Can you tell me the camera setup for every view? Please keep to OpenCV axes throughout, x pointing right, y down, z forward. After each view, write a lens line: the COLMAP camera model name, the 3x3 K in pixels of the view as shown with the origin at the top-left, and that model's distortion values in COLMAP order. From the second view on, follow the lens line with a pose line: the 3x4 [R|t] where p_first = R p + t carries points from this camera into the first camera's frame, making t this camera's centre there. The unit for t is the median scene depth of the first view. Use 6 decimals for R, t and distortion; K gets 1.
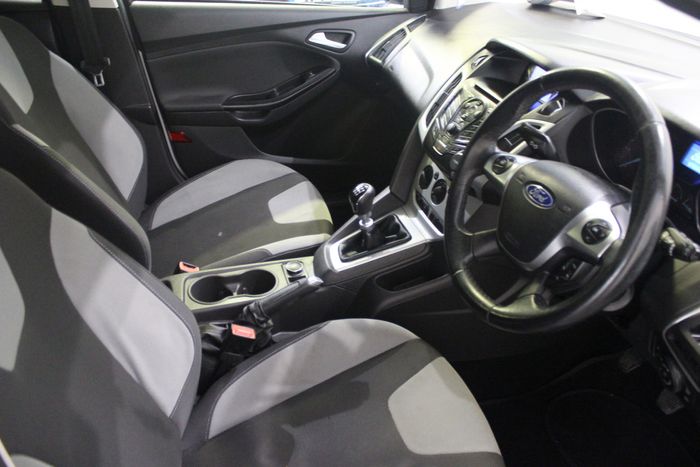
lens RADIAL K [[532.3, 0, 350.0], [0, 532.3, 233.5], [0, 0, 1]] dist [-0.125307, 0.058408]
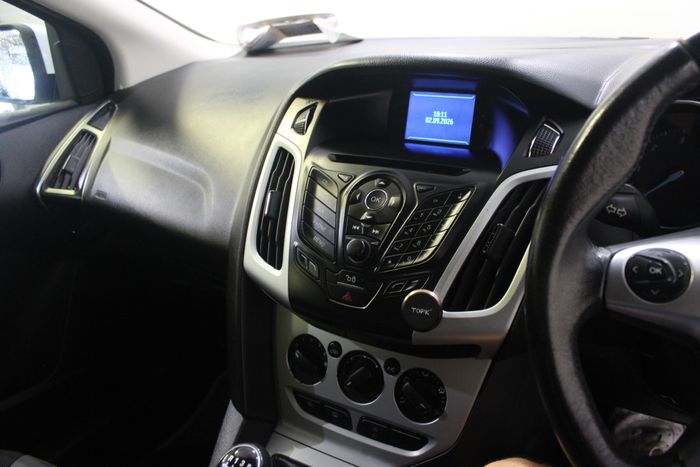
lens RADIAL K [[532.3, 0, 350.0], [0, 532.3, 233.5], [0, 0, 1]] dist [-0.125307, 0.058408]
pose [[0.729686, -0.349869, 0.587495, -0.077370], [0.452692, 0.891108, -0.031579, -0.176623], [-0.512473, 0.288997, 0.808612, 0.538582]]
